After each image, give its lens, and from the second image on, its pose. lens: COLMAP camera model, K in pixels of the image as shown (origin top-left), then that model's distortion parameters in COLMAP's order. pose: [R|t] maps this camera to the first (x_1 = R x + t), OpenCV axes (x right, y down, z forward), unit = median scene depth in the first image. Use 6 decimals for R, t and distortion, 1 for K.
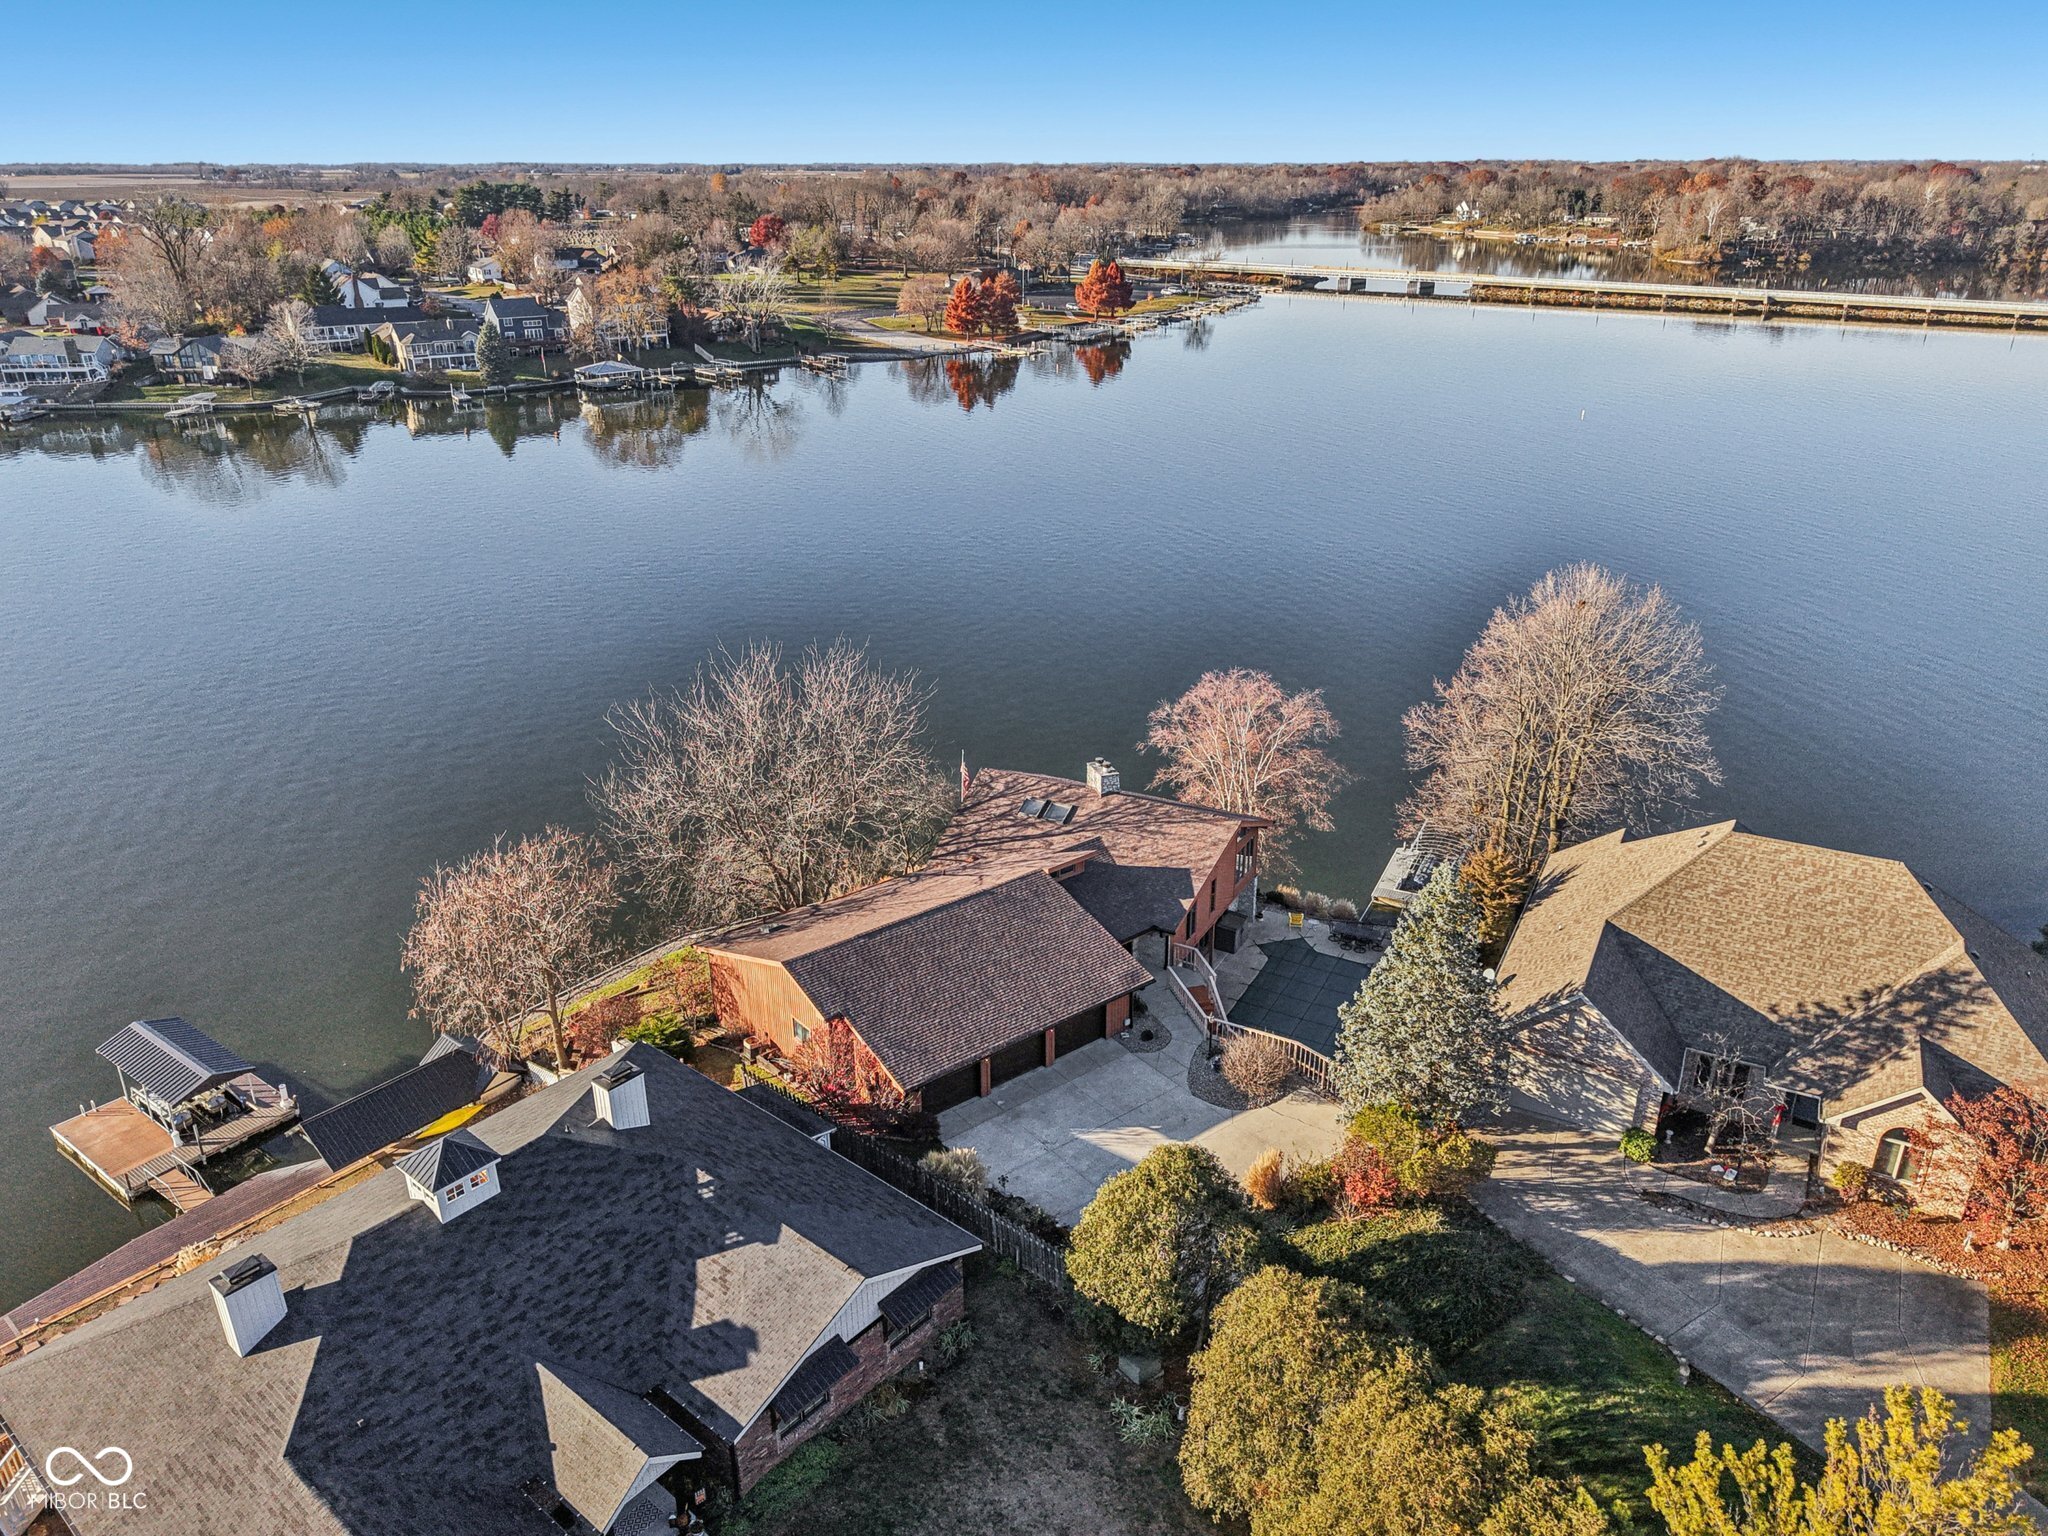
lens RADIAL K [[1424.1, 0, 1024.0], [0, 1424.1, 768.0], [0, 0, 1]] dist [0.007158, -0.007434]
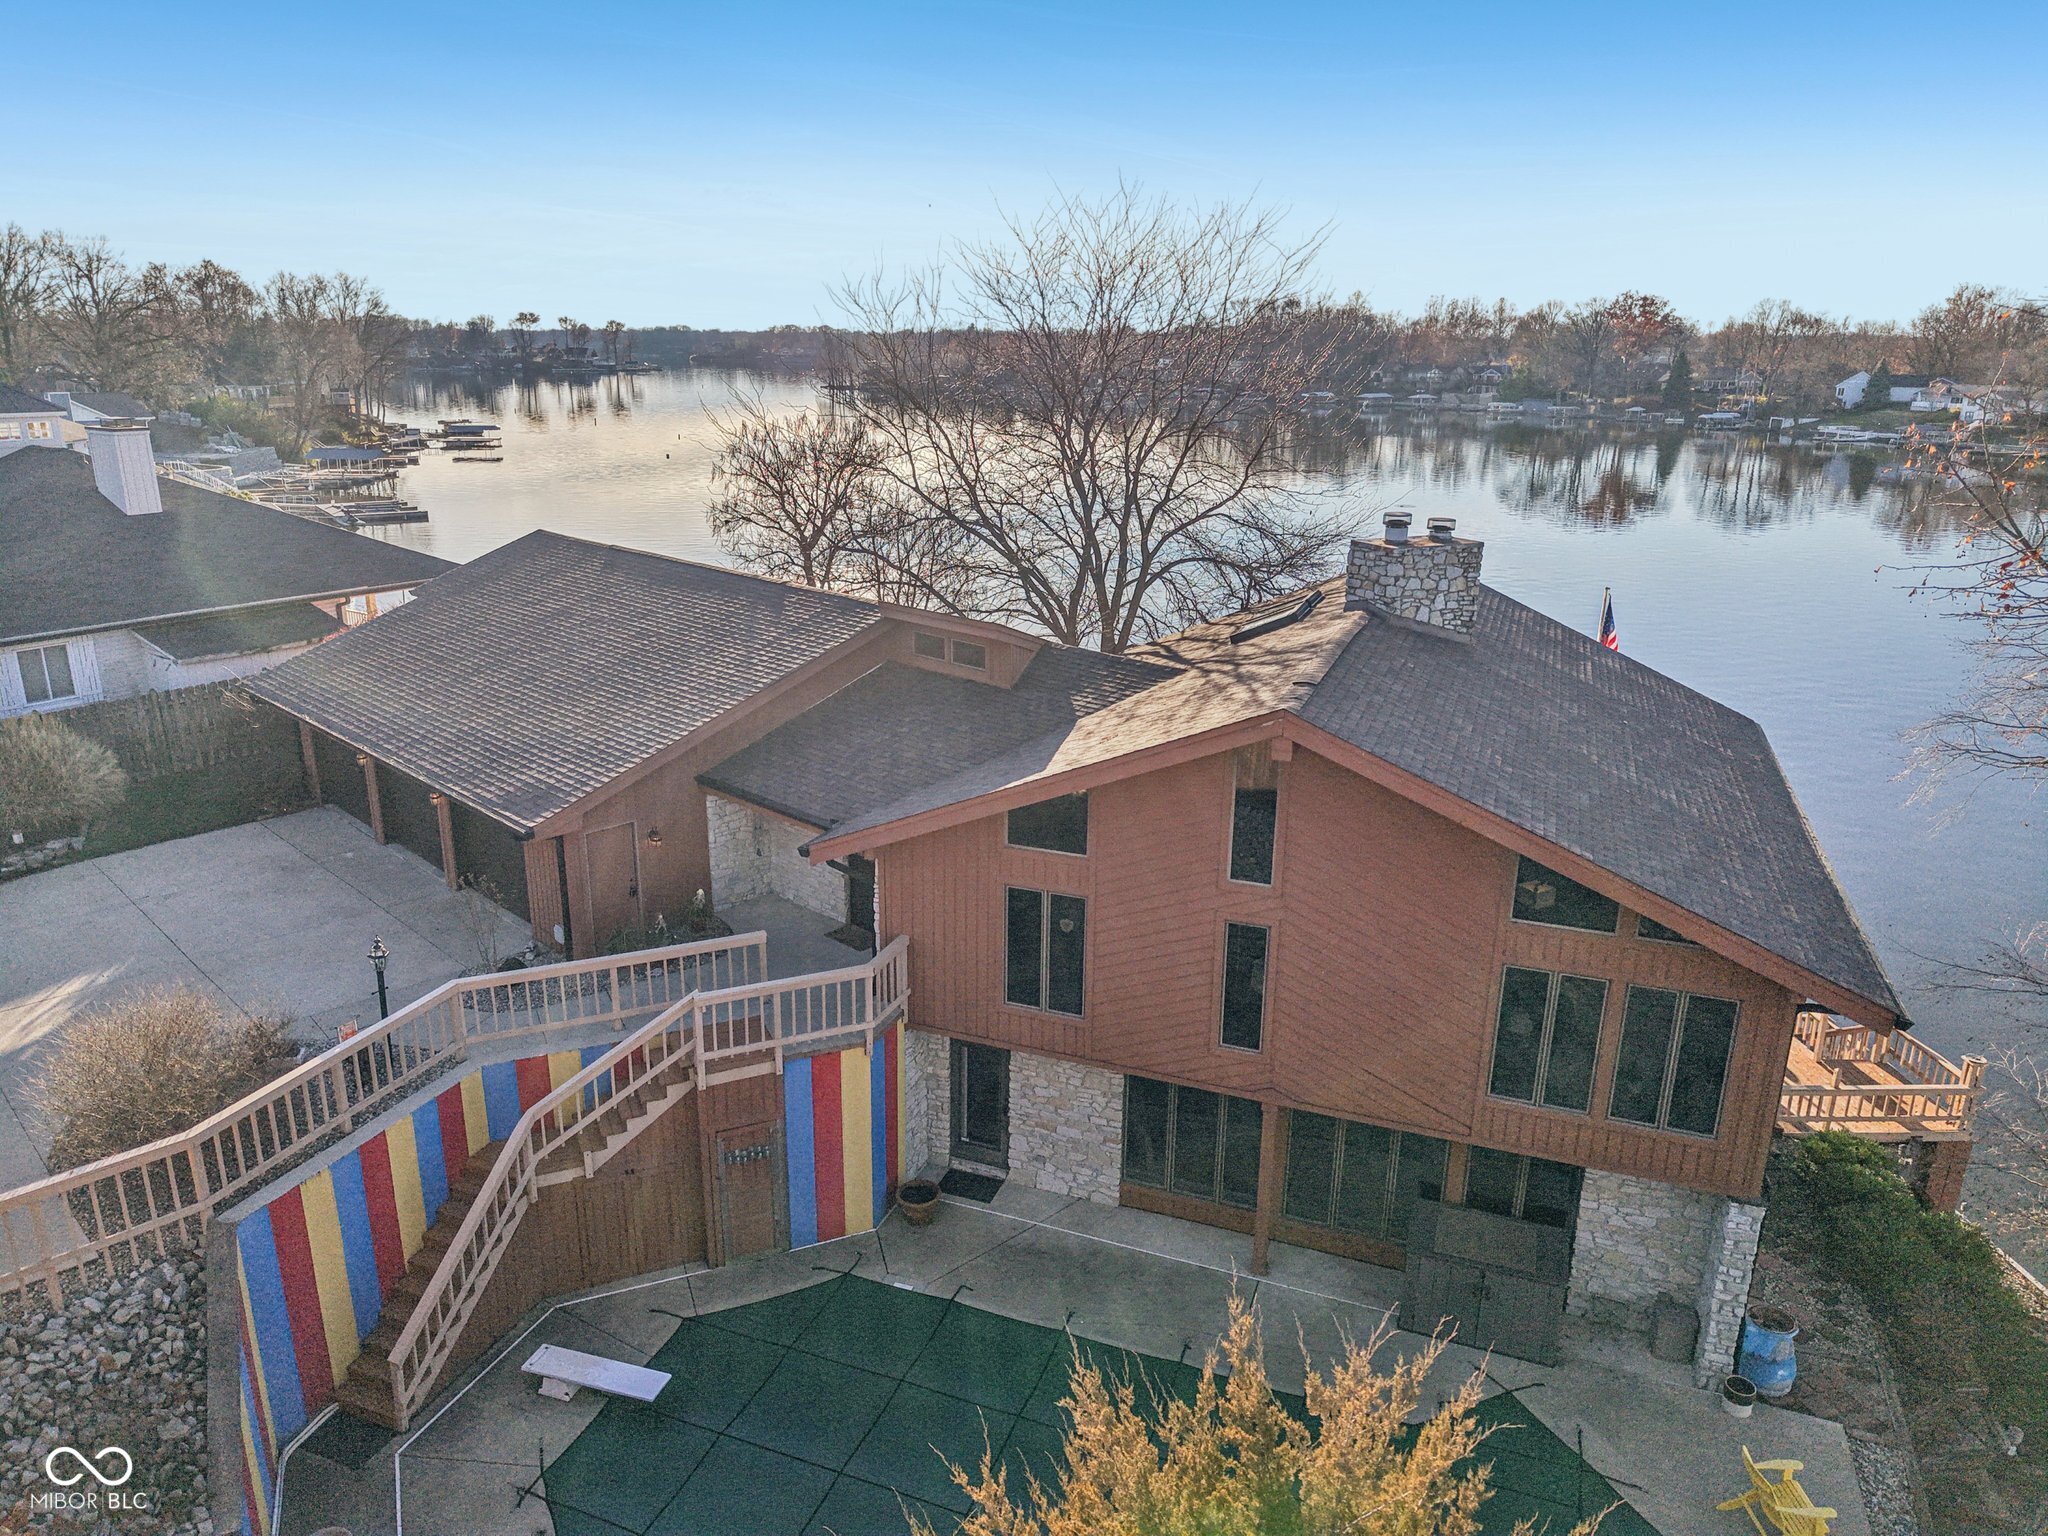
lens RADIAL K [[1392.3, 0, 1023.5], [0, 1392.3, 760.5], [0, 0, 1]] dist [0.005244, -0.004239]
pose [[0.135318, 0.287913, -0.948048, 0.082932], [-0.391258, 0.894612, 0.215839, 0.002661], [0.910278, 0.341724, 0.233706, 0.201430]]
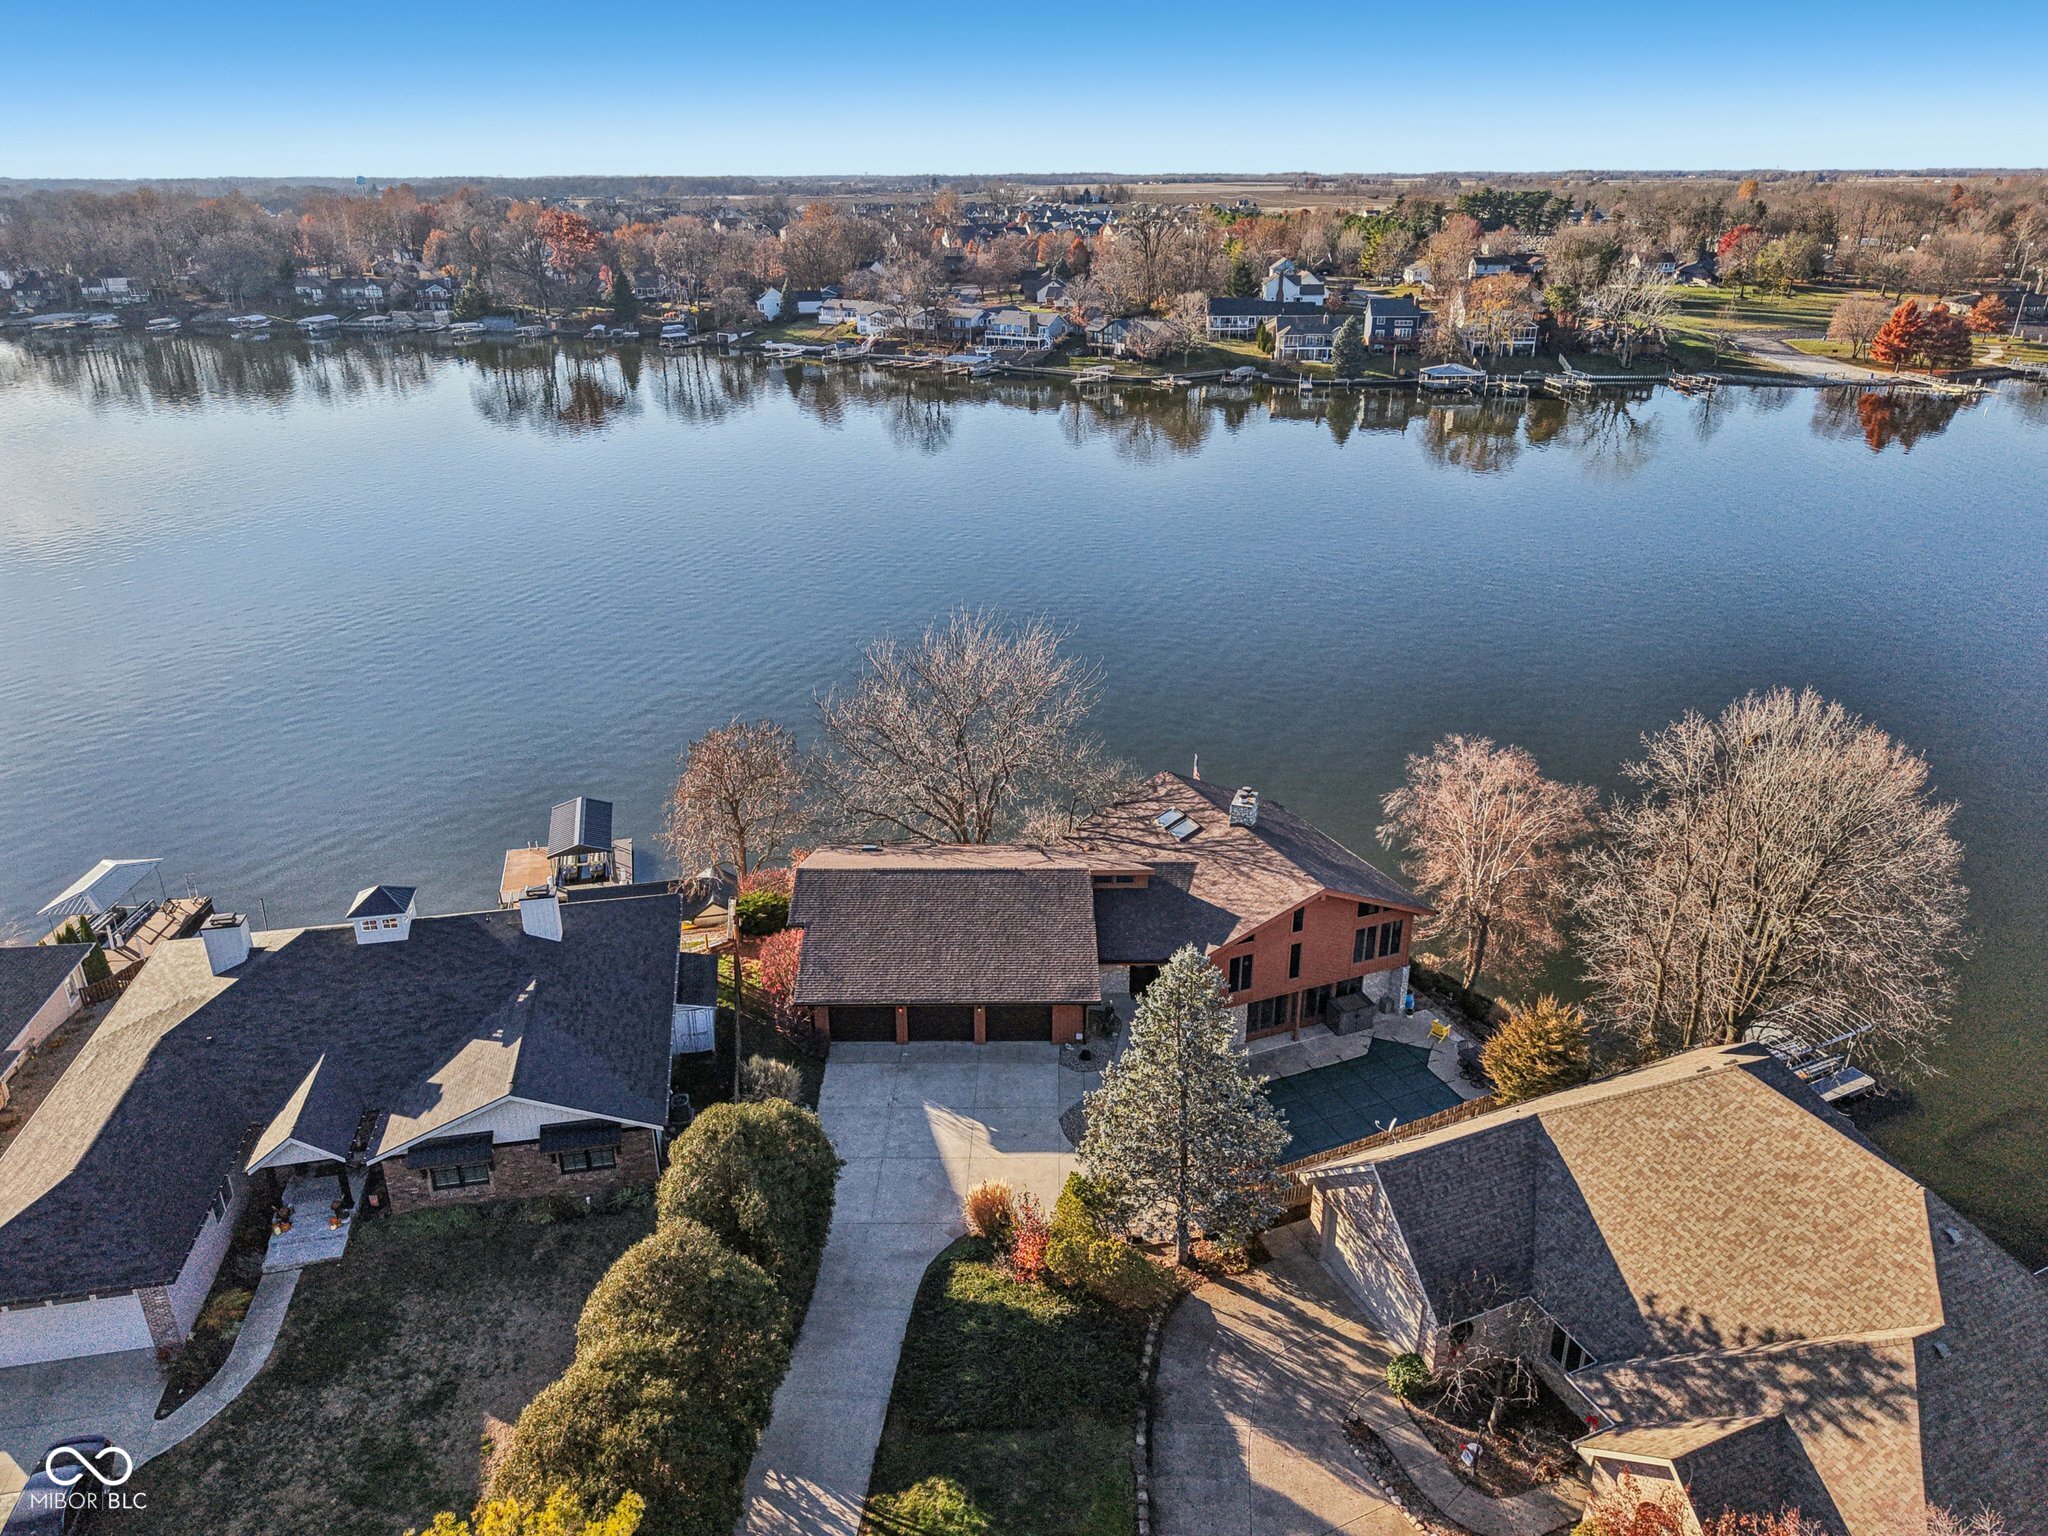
lens RADIAL K [[1392.3, 0, 1023.5], [0, 1392.3, 760.5], [0, 0, 1]] dist [0.005244, -0.004239]
pose [[0.781771, 0.237332, -0.576635, 0.109955], [-0.237794, 0.968325, 0.076155, -0.014031], [0.576445, 0.077585, 0.813445, 0.035765]]
